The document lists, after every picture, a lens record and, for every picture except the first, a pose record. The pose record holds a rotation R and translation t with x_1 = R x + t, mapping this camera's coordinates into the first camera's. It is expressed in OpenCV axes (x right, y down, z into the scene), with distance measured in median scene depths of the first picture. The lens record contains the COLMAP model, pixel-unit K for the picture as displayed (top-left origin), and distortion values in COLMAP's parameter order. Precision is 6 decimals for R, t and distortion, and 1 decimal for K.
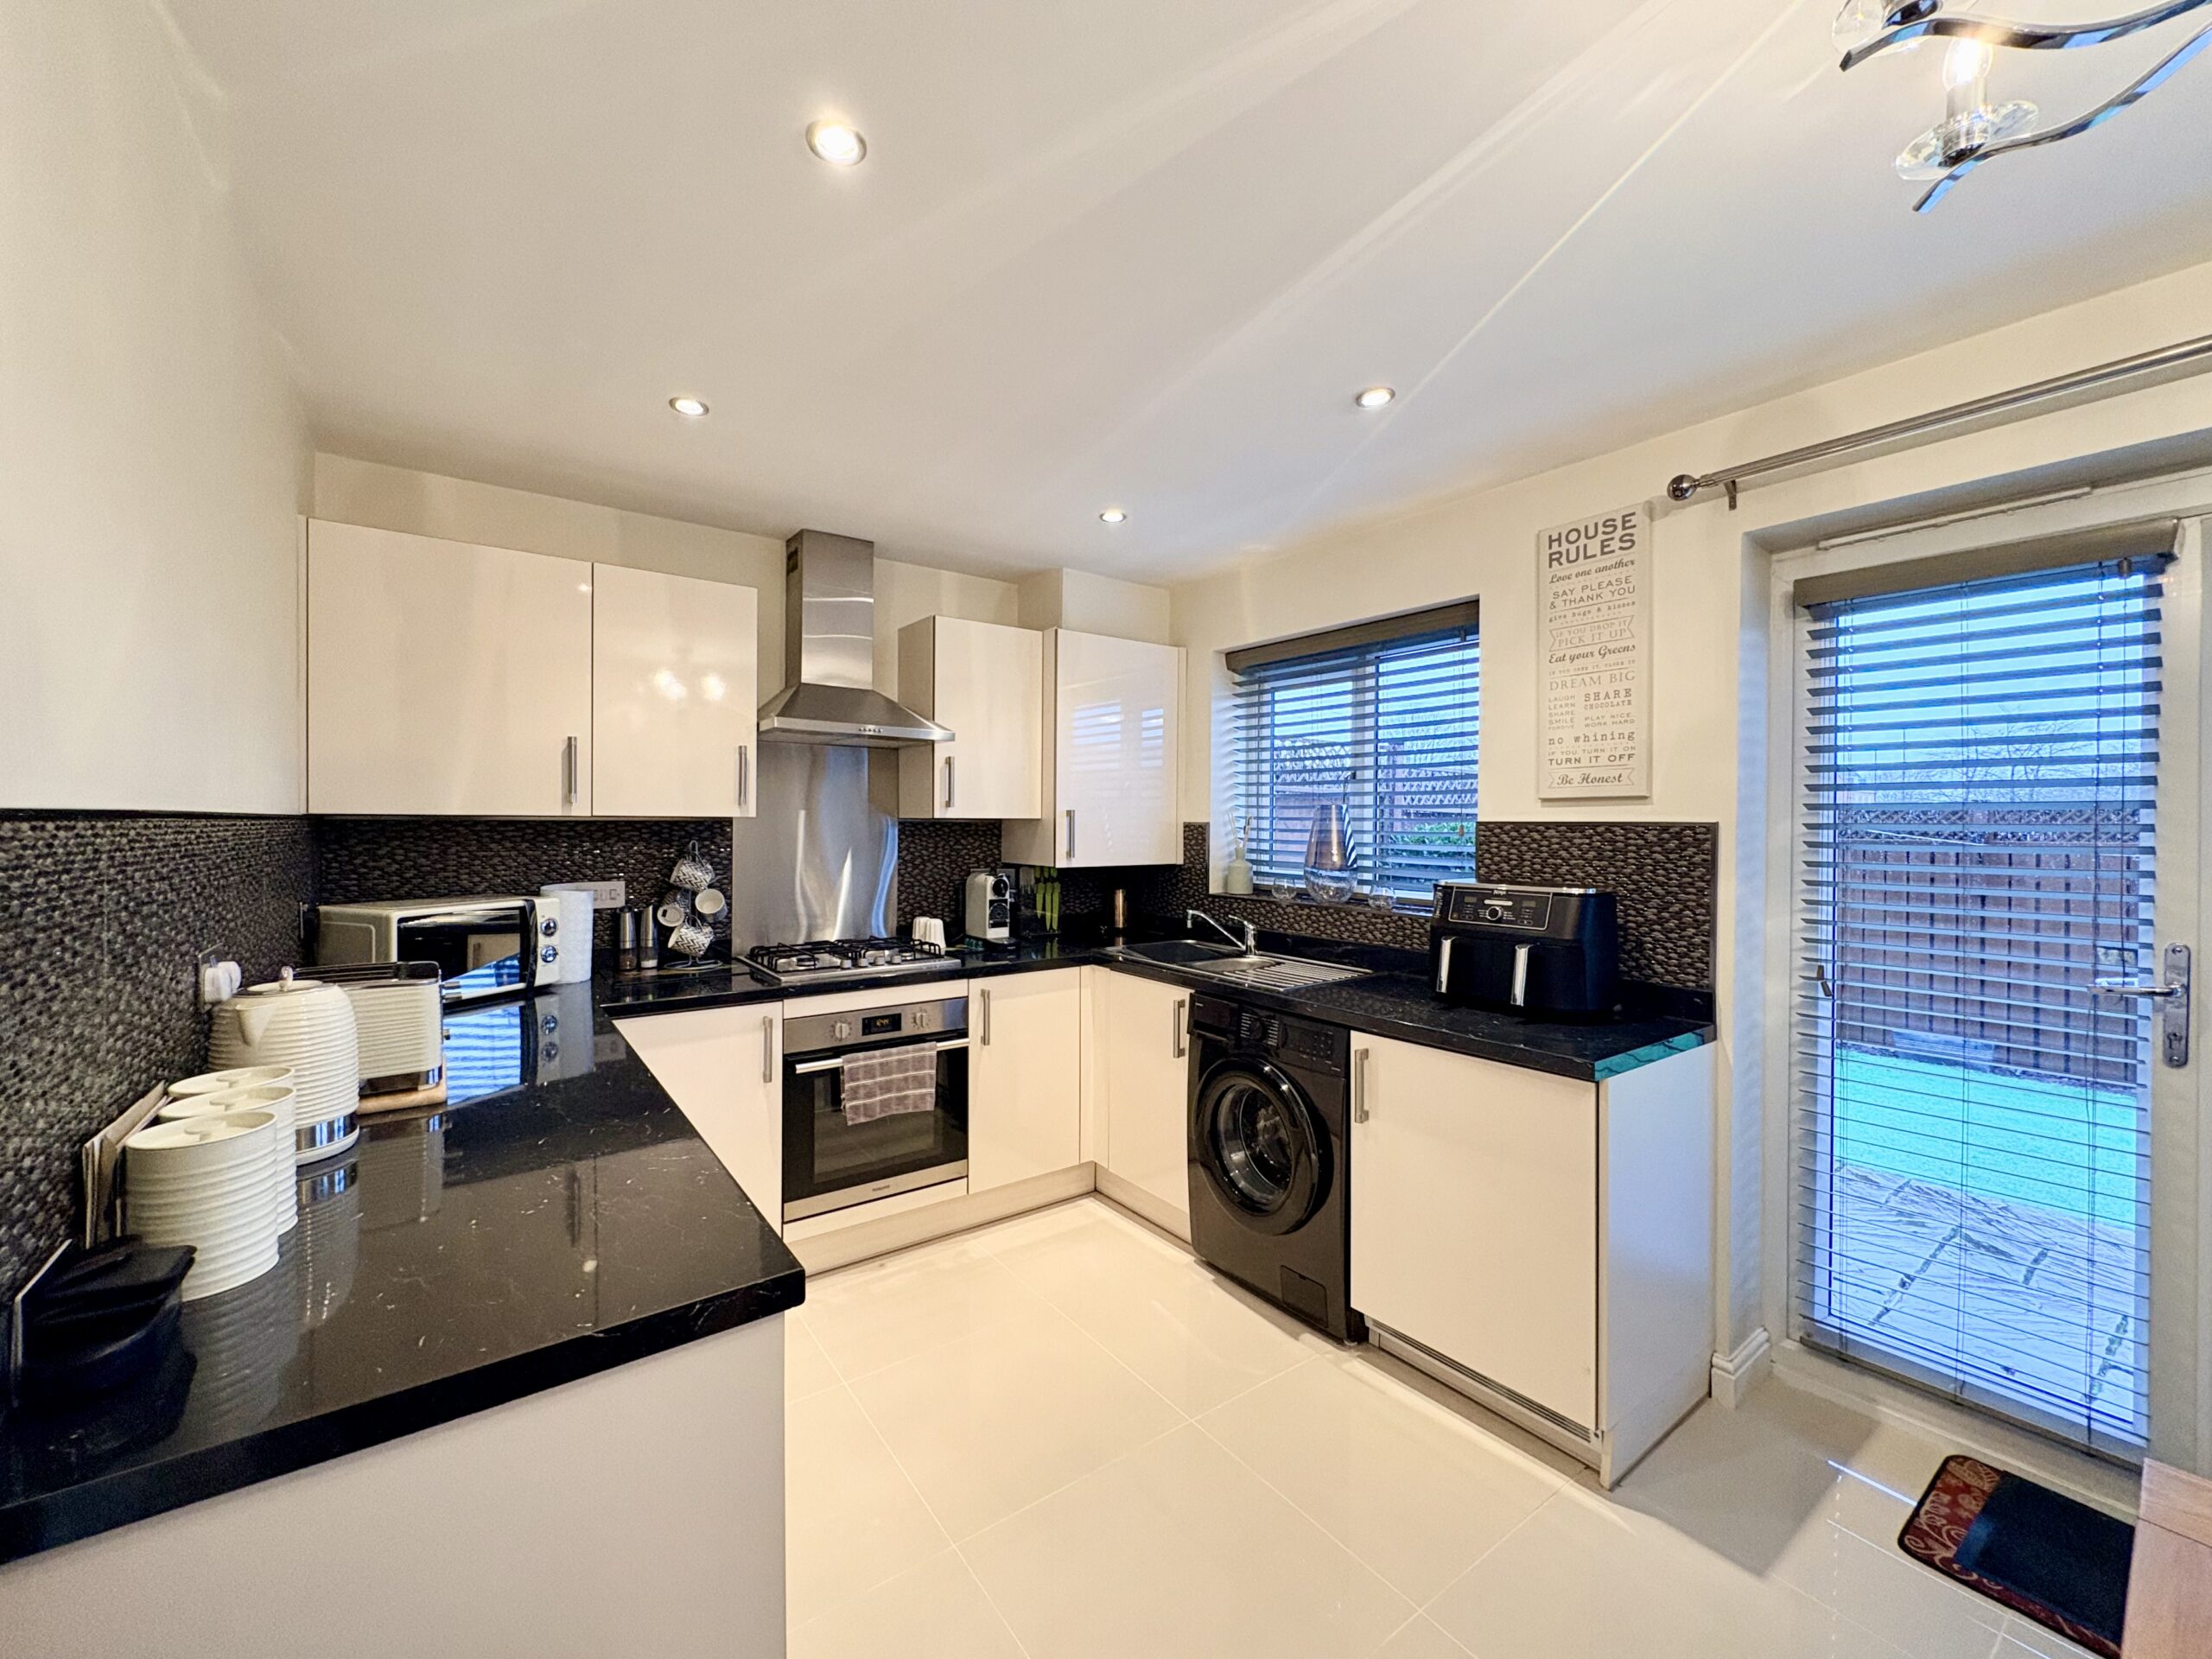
lens RADIAL K [[879.6, 0, 1089.4], [0, 879.6, 826.1], [0, 0, 1]] dist [0.000837, -0.000145]
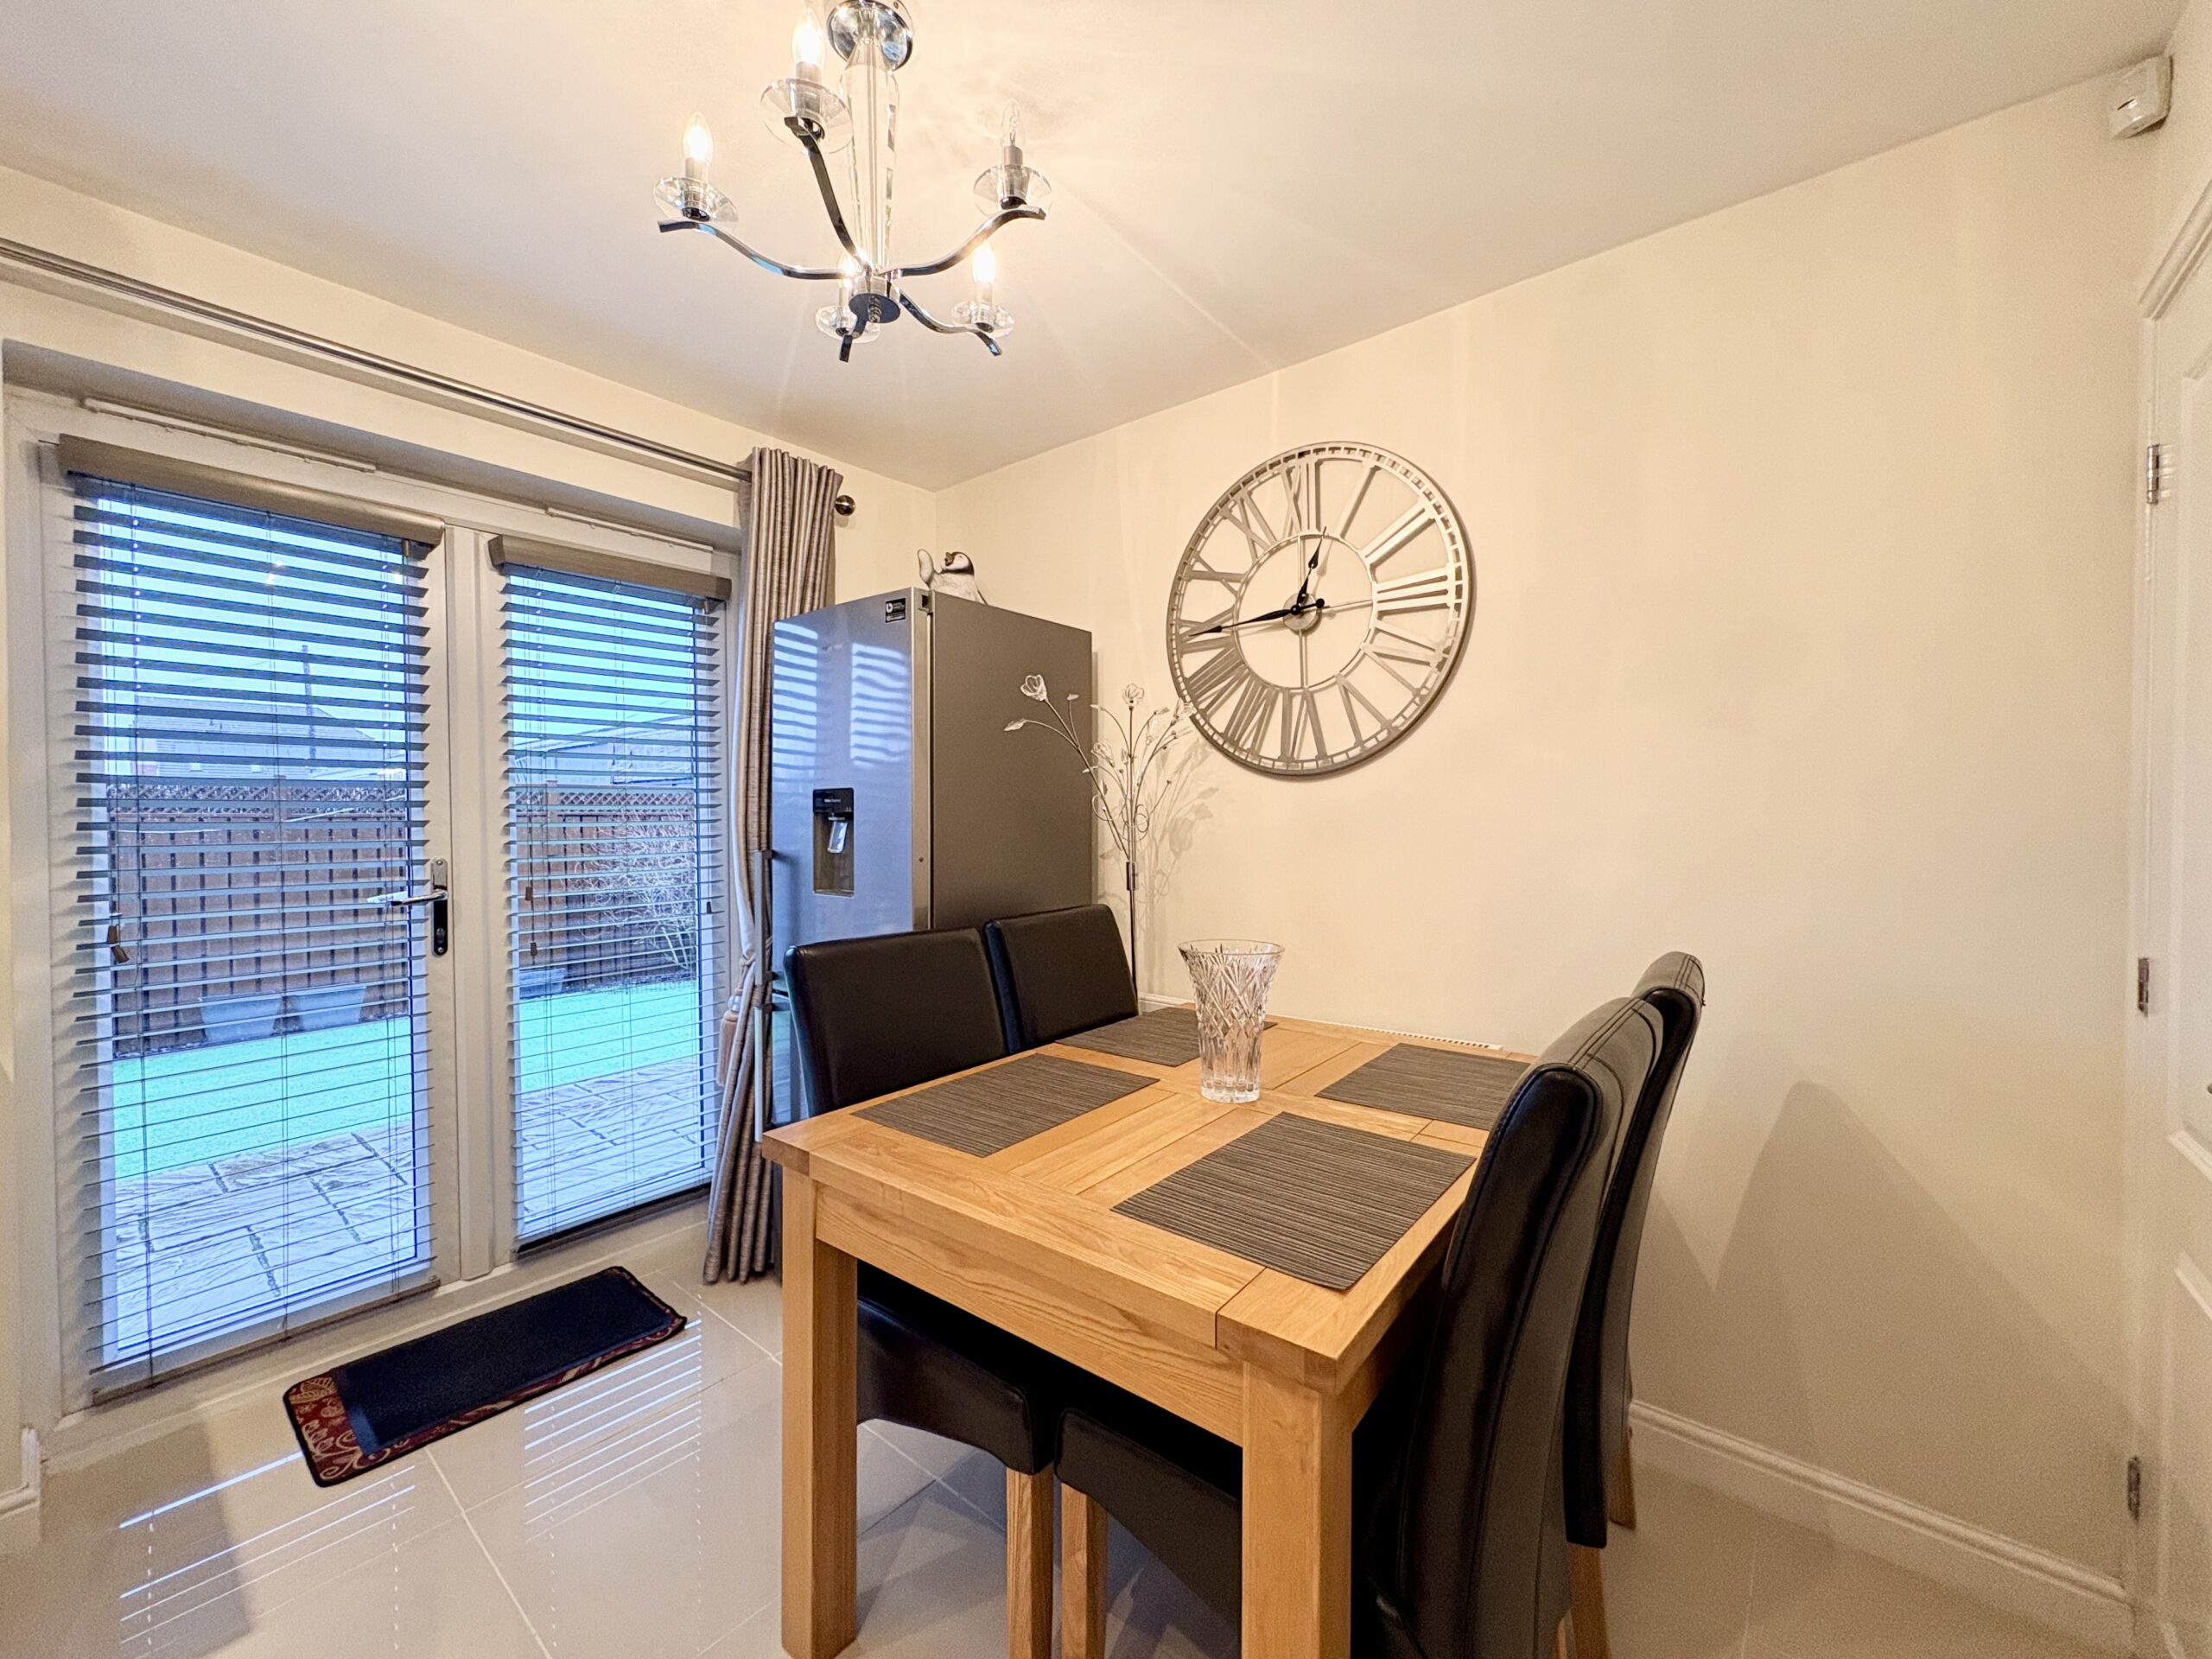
lens RADIAL K [[879.6, 0, 1105.2], [0, 879.6, 823.0], [0, 0, 1]] dist [0.000837, -0.000145]
pose [[-0.258067, -0.015469, 0.966003, -0.096591], [0.006496, 0.999821, 0.017746, 0.028310], [-0.966105, 0.010854, -0.257921, 0.165802]]
